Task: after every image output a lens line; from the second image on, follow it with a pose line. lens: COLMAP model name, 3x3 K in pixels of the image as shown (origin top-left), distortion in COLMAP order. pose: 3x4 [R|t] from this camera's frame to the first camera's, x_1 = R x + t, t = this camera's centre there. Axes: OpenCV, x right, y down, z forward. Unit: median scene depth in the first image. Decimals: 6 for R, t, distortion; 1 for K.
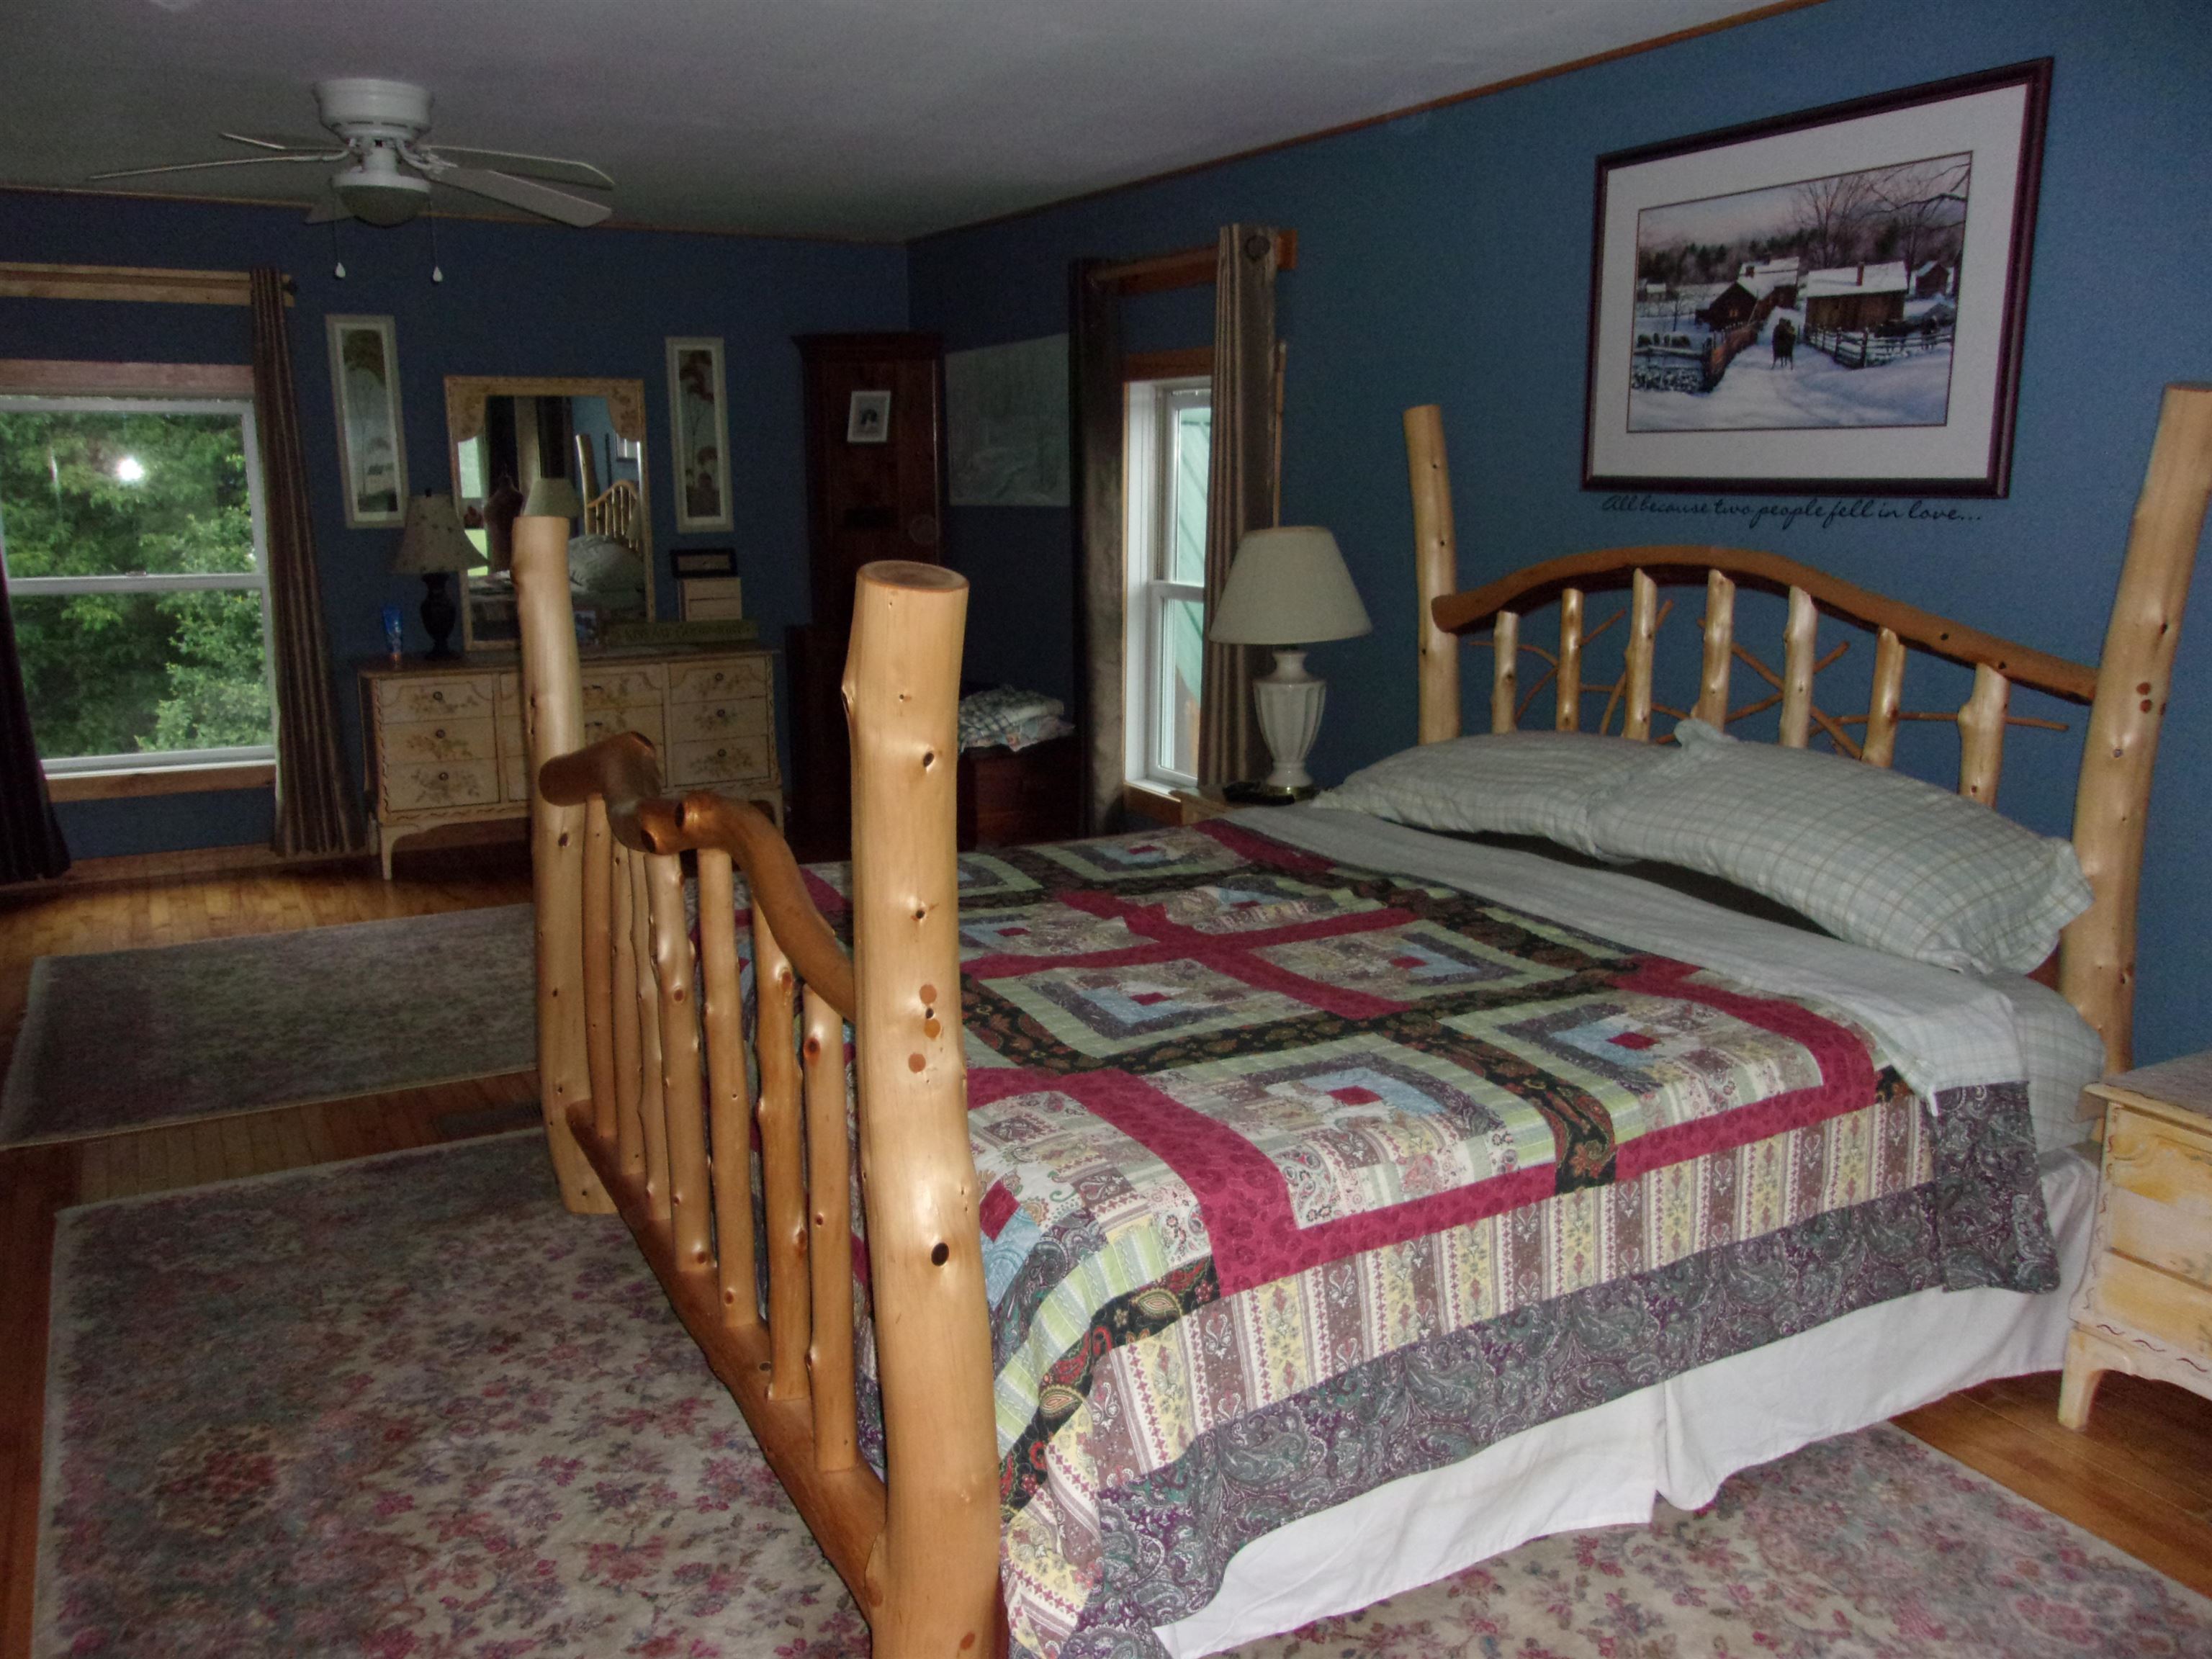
lens RADIAL K [[1727.0, 0, 1106.0], [0, 1727.0, 829.5], [0, 0, 1]] dist [0.051442, -0.004366]
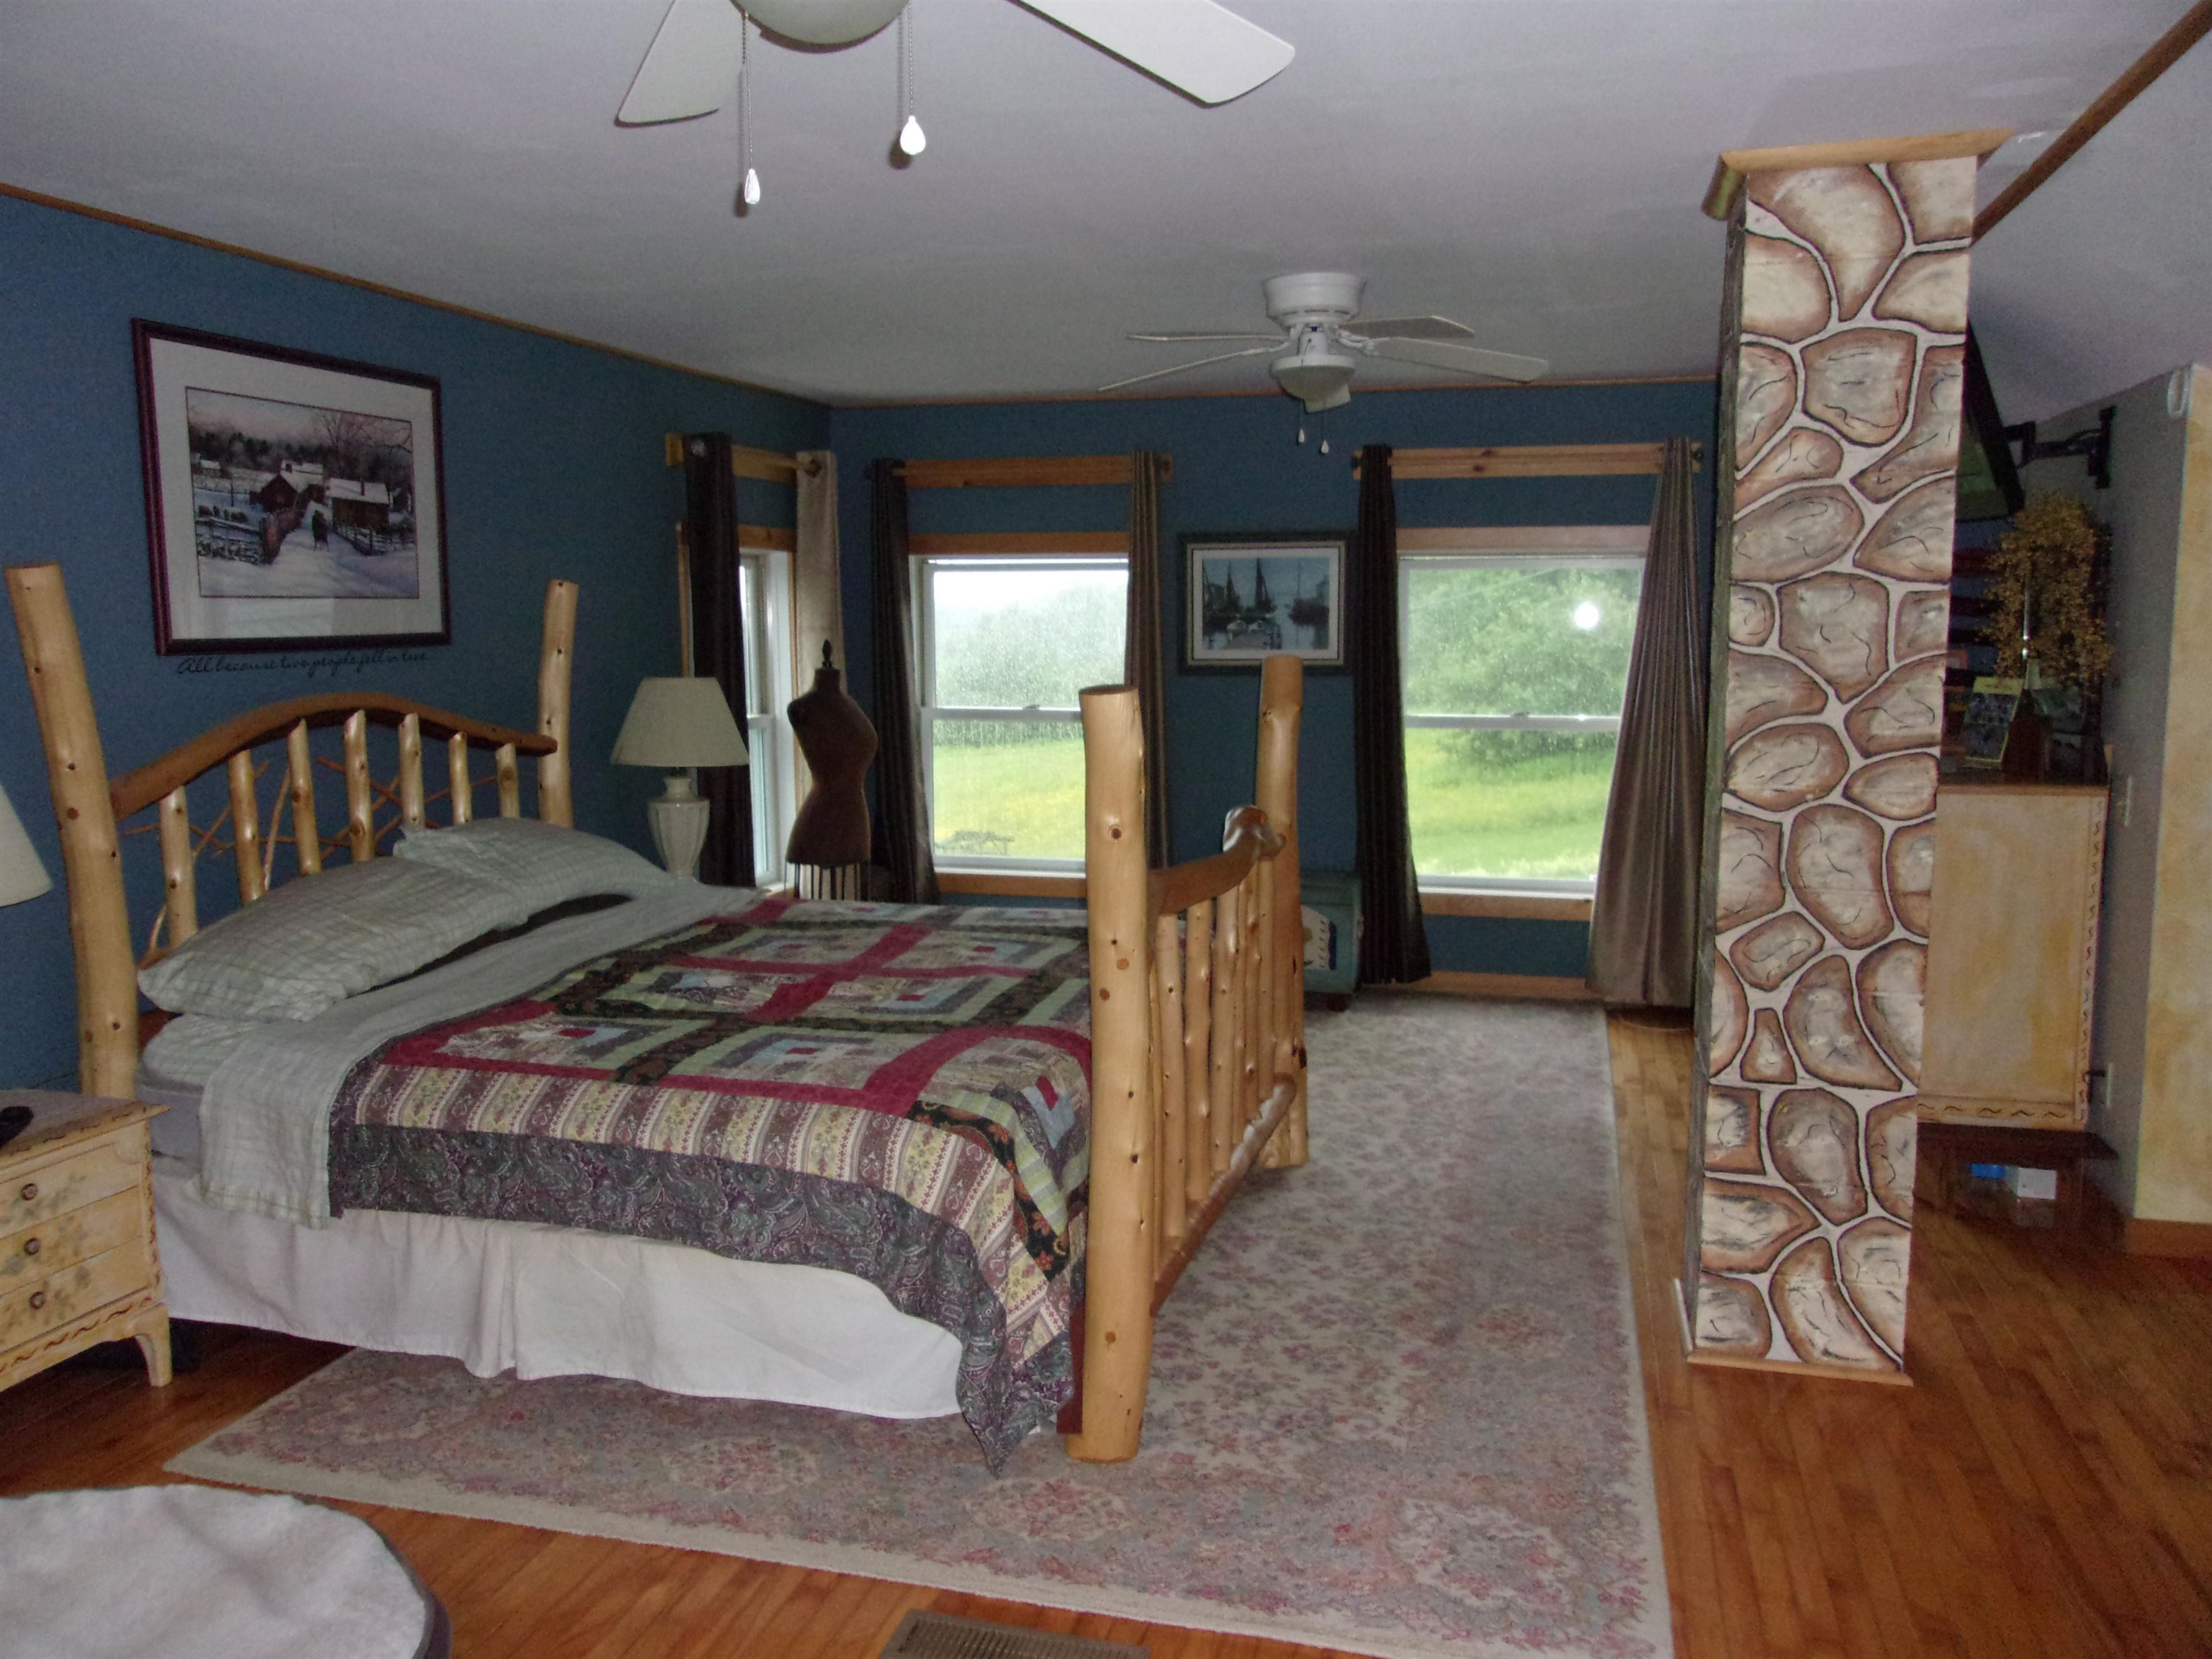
lens RADIAL K [[1751.5, 0, 1091.6], [0, 1751.5, 824.2], [0, 0, 1]] dist [-0.002575, 0.011382]
pose [[-0.728064, -0.079430, 0.680892, -0.858741], [0.152315, 0.949691, 0.273654, -0.329592], [-0.668373, 0.302948, -0.679338, 1.509026]]
